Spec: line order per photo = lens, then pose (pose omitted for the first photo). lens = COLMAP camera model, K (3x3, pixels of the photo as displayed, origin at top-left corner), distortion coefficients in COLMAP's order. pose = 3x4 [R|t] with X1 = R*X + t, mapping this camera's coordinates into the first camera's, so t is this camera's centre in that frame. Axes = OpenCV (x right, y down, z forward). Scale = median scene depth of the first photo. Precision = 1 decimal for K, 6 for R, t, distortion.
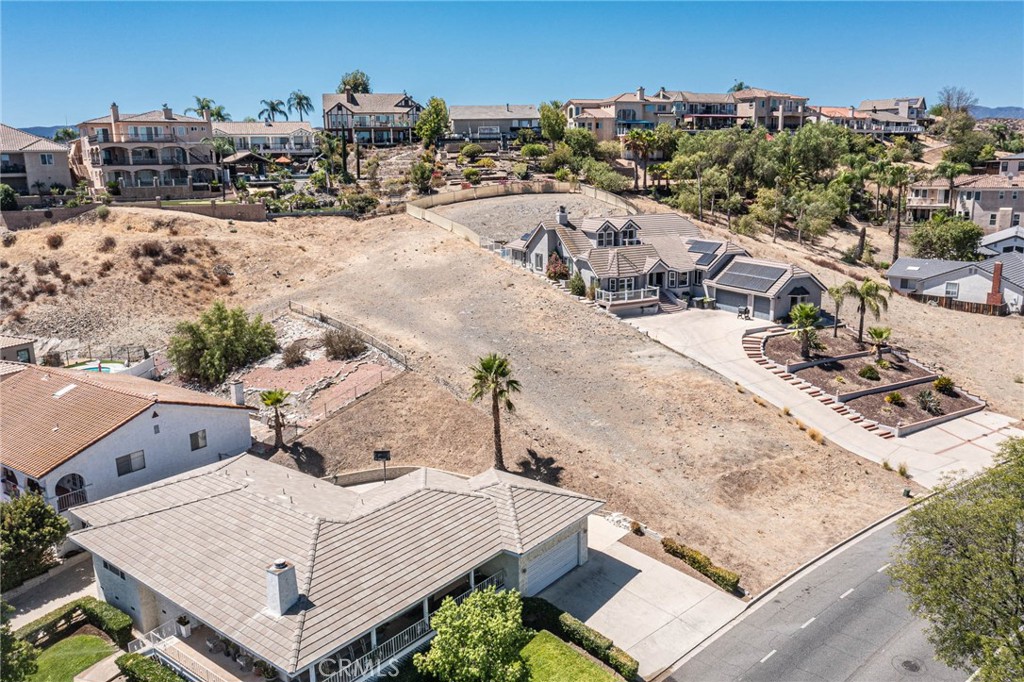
lens RADIAL K [[812.4, 0, 513.4], [0, 812.4, 344.5], [0, 0, 1]] dist [-0.014658, 0.014575]
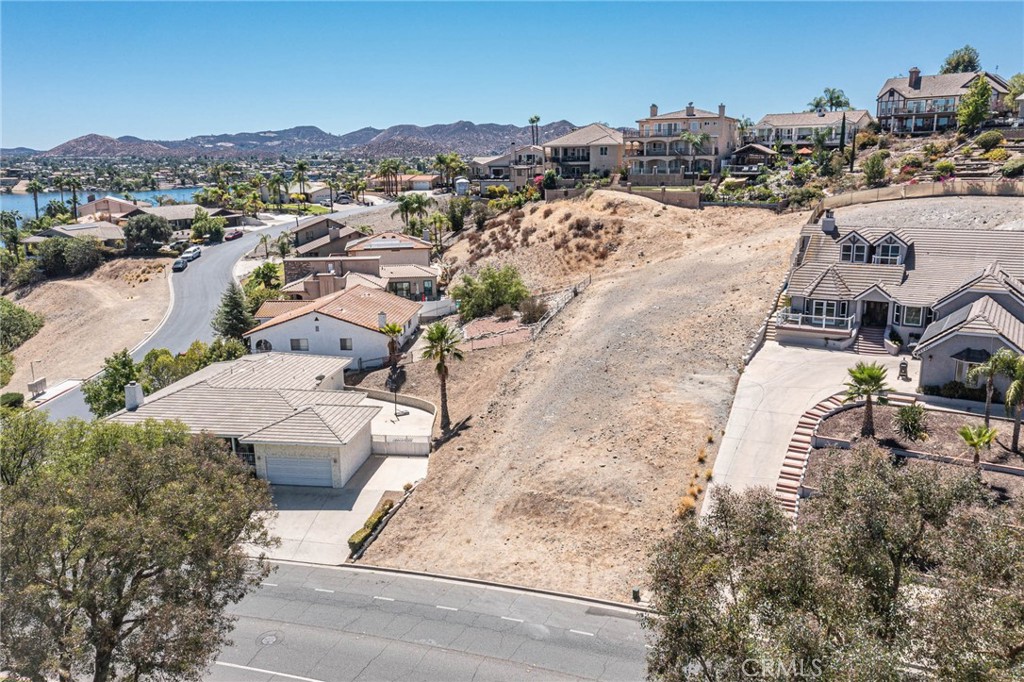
lens RADIAL K [[812.4, 0, 514.1], [0, 812.4, 337.9], [0, 0, 1]] dist [-0.014658, 0.014575]
pose [[0.498606, 0.194471, -0.844733, 0.532455], [-0.183862, 0.976062, 0.116180, -0.064676], [0.847105, 0.097386, 0.522426, 0.240941]]
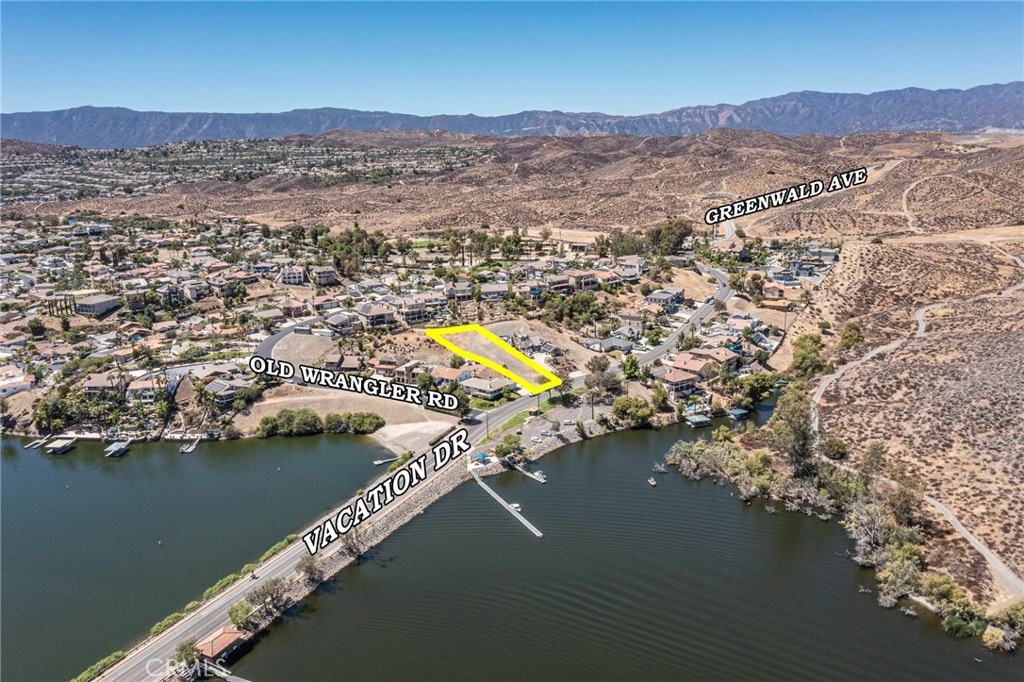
lens RADIAL K [[812.4, 0, 512.0], [0, 812.4, 341.0], [0, 0, 1]] dist [-0.014658, 0.014575]
pose [[0.998837, -0.016204, 0.045408, -0.157436], [0.015187, 0.999628, 0.022642, -0.195875], [-0.045758, -0.021926, 0.998712, -3.454185]]
